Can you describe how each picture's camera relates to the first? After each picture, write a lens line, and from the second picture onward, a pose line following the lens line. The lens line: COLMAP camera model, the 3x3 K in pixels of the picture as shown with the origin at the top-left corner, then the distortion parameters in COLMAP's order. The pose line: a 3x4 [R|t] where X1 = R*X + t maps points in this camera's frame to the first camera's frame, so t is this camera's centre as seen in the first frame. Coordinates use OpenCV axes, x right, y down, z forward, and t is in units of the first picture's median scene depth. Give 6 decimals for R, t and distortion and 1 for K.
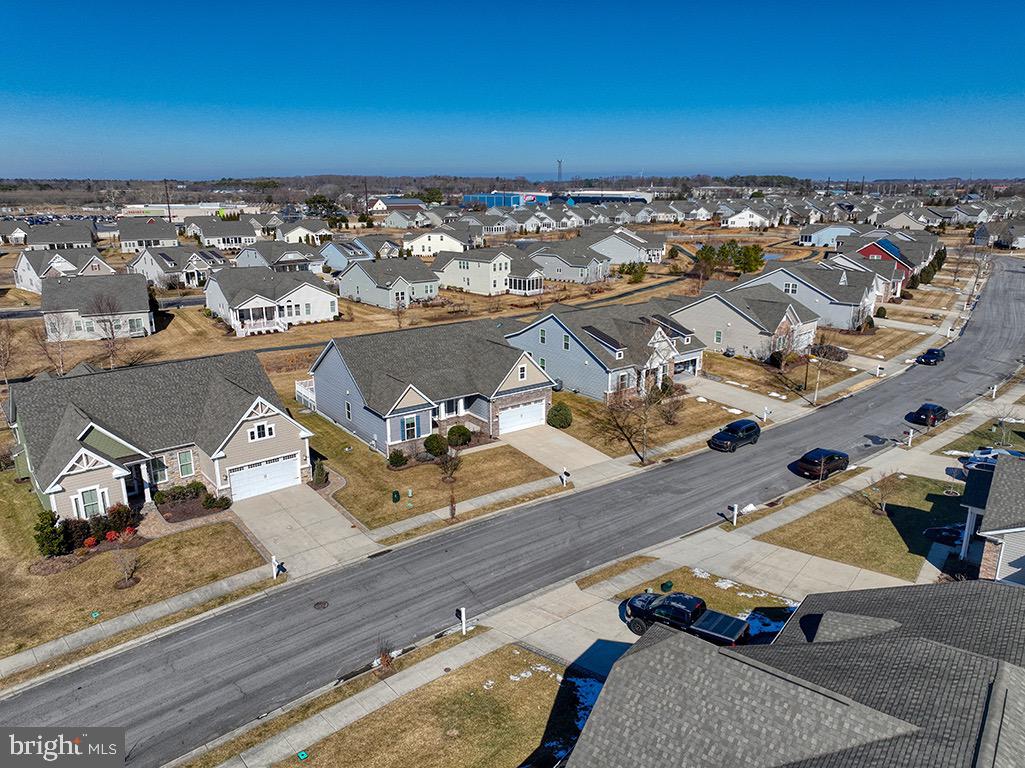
lens RADIAL K [[724.0, 0, 515.1], [0, 724.0, 381.7], [0, 0, 1]] dist [-0.001965, 0.011991]
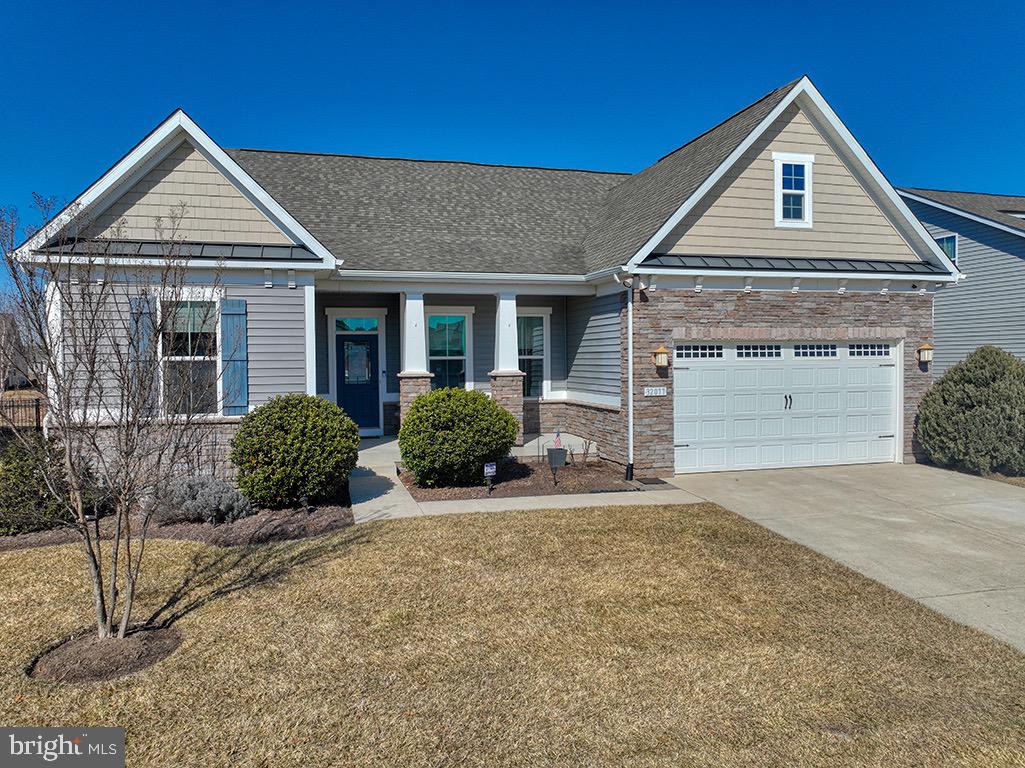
lens RADIAL K [[724.0, 0, 513.6], [0, 724.0, 383.6], [0, 0, 1]] dist [-0.001965, 0.011991]
pose [[0.935410, 0.006491, -0.353504, 0.008660], [-0.088996, 0.971962, -0.217644, 0.099082], [0.342180, 0.235047, 0.909761, 0.790298]]
